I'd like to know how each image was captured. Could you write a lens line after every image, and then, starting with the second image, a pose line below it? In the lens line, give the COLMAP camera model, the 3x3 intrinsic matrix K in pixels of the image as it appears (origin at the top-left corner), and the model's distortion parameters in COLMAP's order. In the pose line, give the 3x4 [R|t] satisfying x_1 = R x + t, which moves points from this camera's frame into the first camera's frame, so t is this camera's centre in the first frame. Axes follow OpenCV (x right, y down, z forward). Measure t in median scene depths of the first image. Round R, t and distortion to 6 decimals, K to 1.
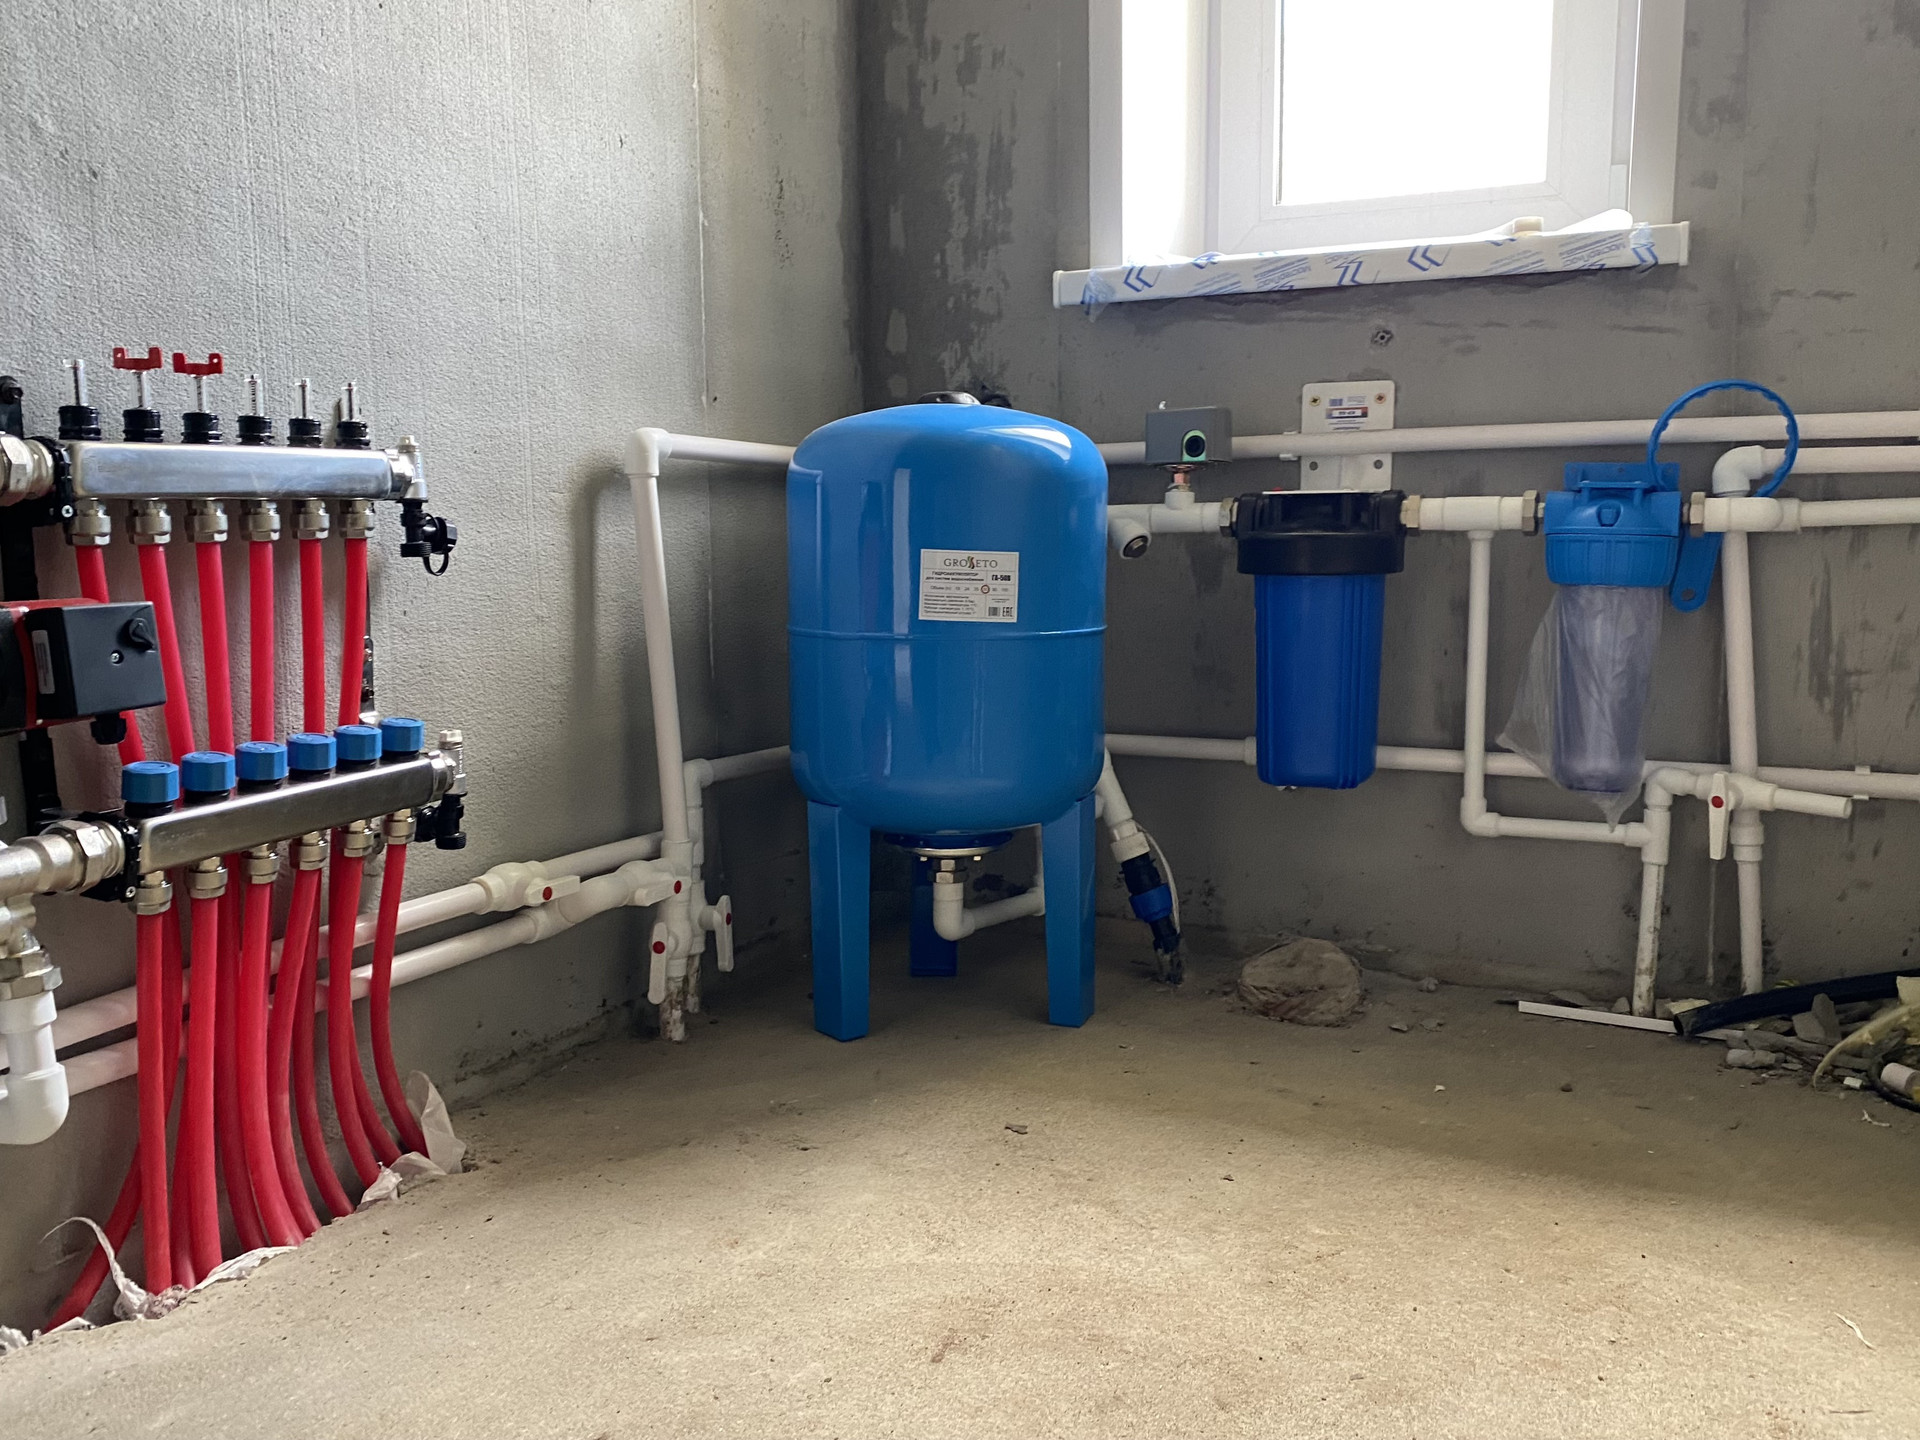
lens RADIAL K [[1625.5, 0, 960.0], [0, 1625.5, 720.0], [0, 0, 1]] dist [0.028449, -0.027488]
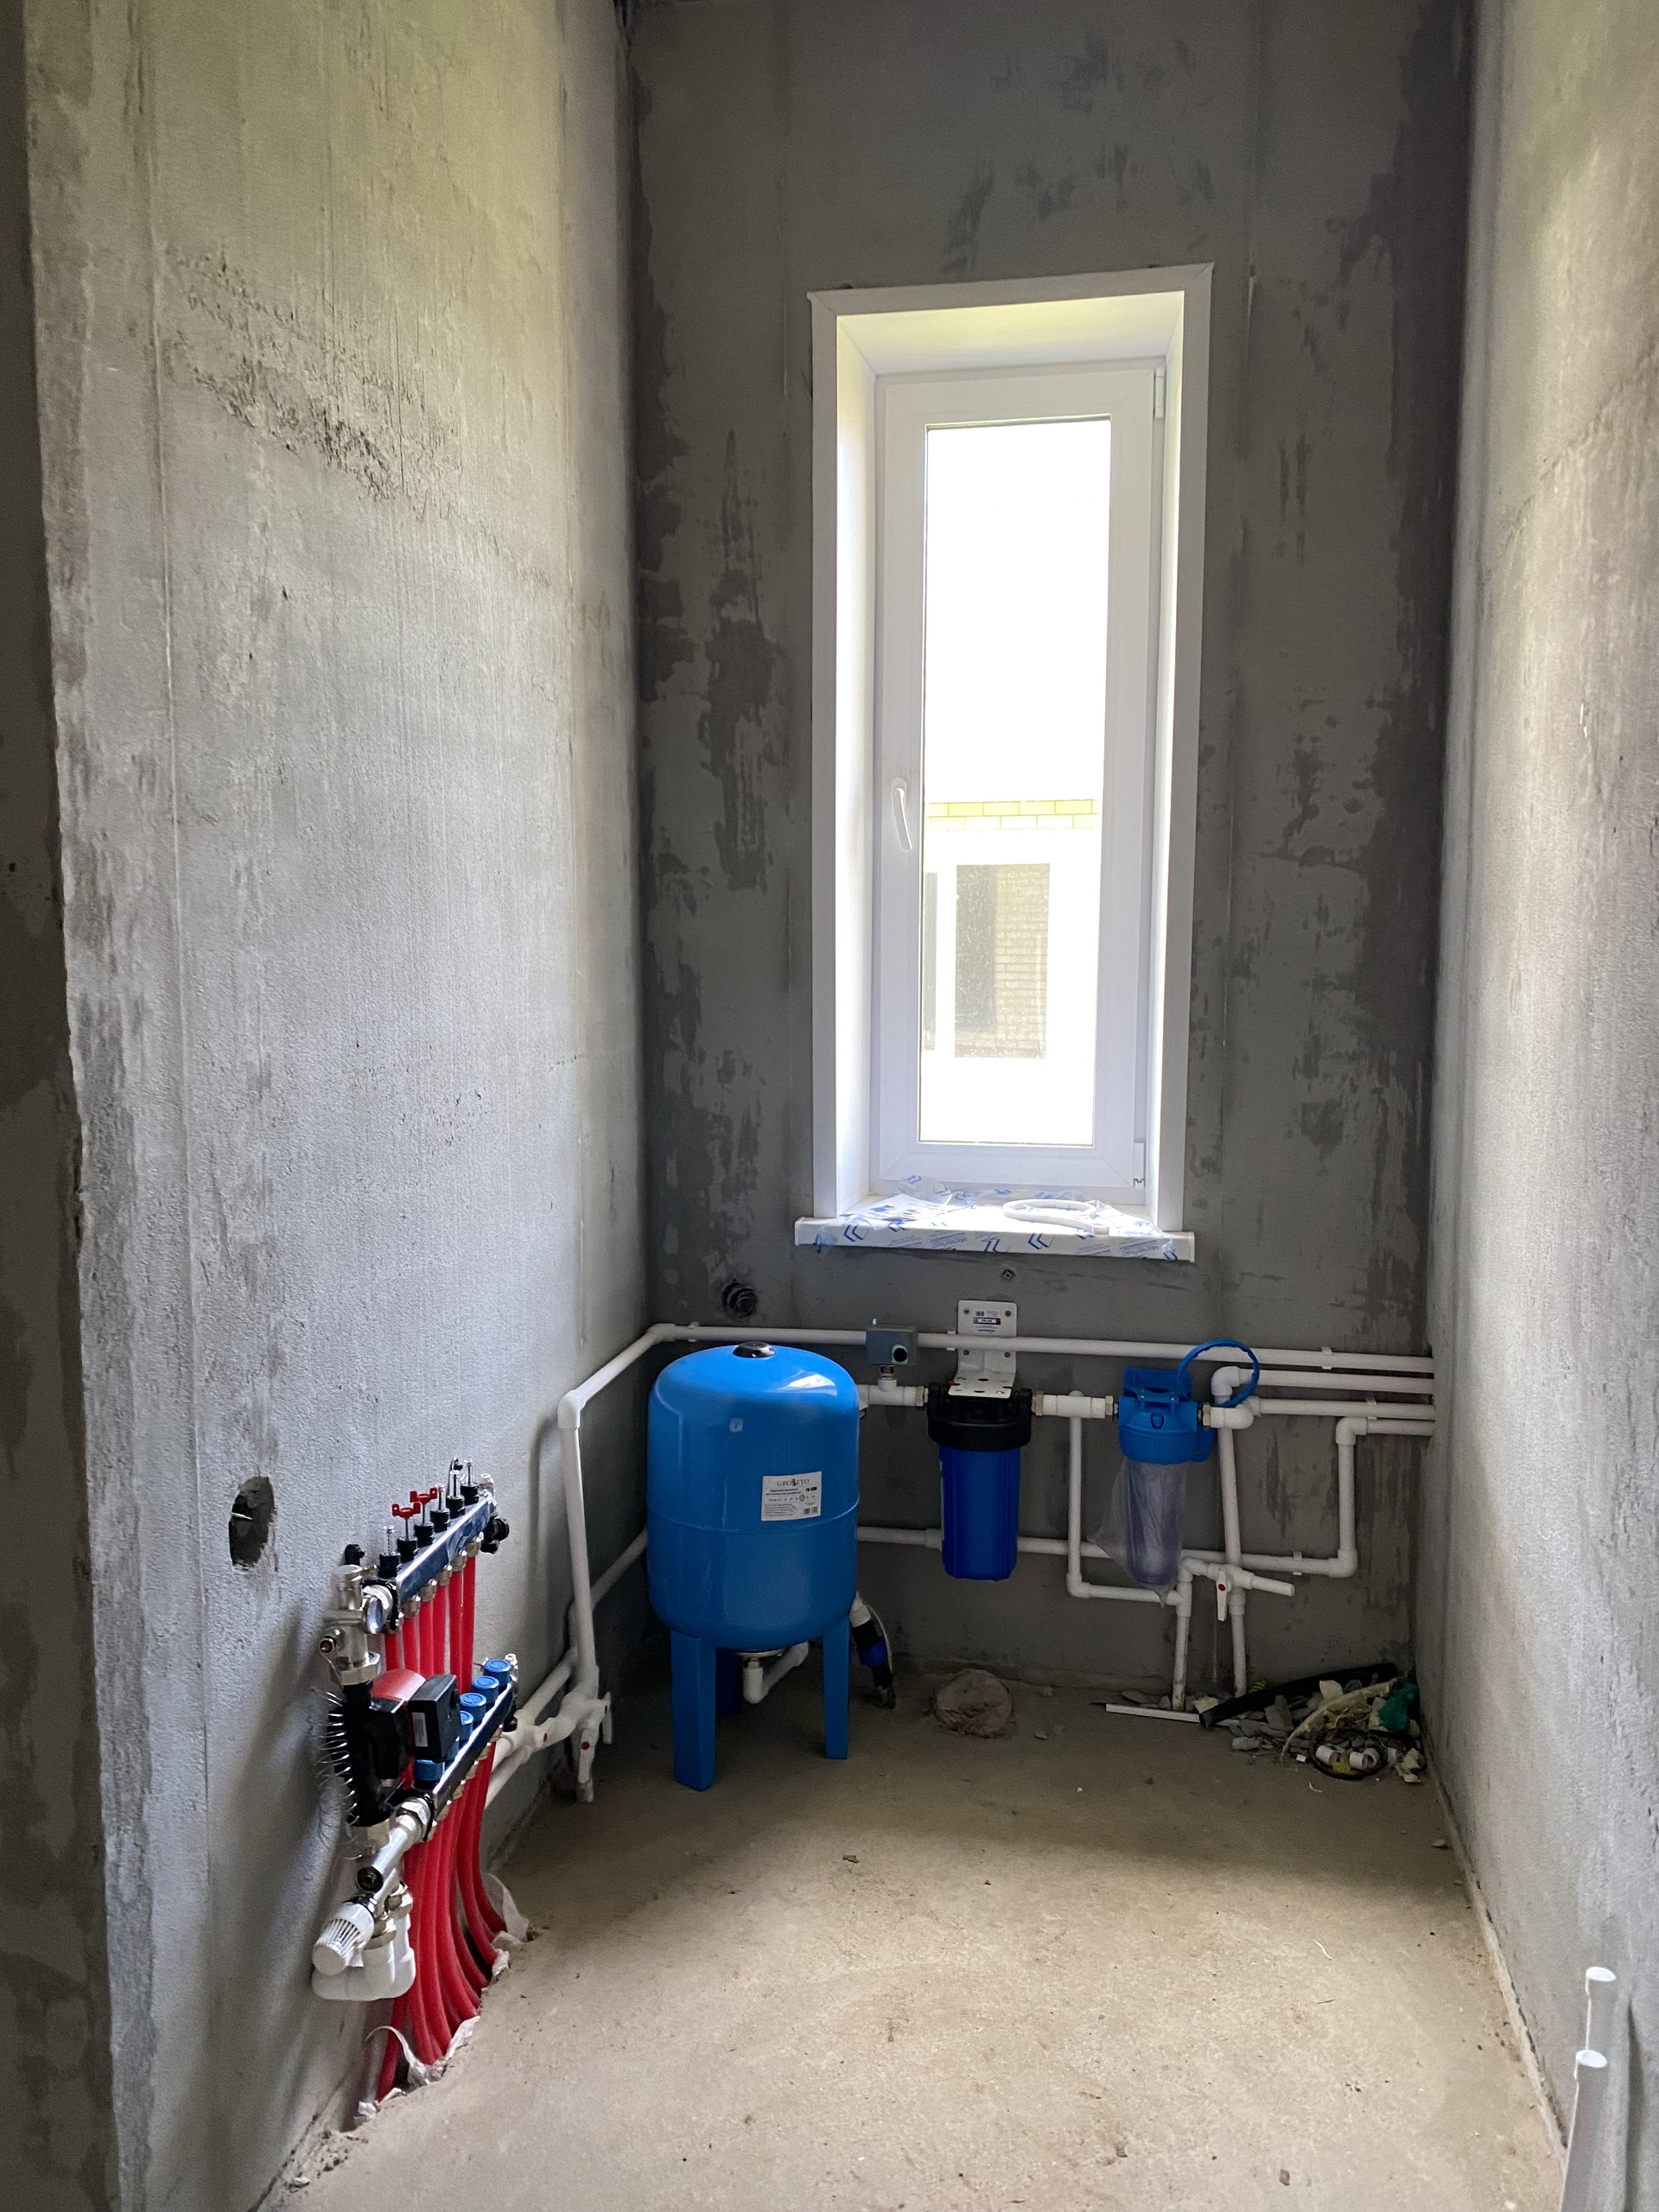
lens RADIAL K [[1677.4, 0, 803.4], [0, 1677.4, 1107.7], [0, 0, 1]] dist [0.072766, -0.073558]
pose [[0.967059, -0.015454, 0.254084, -0.369709], [0.021513, 0.999546, -0.021087, -0.399378], [-0.253642, 0.025859, 0.966952, -0.559000]]
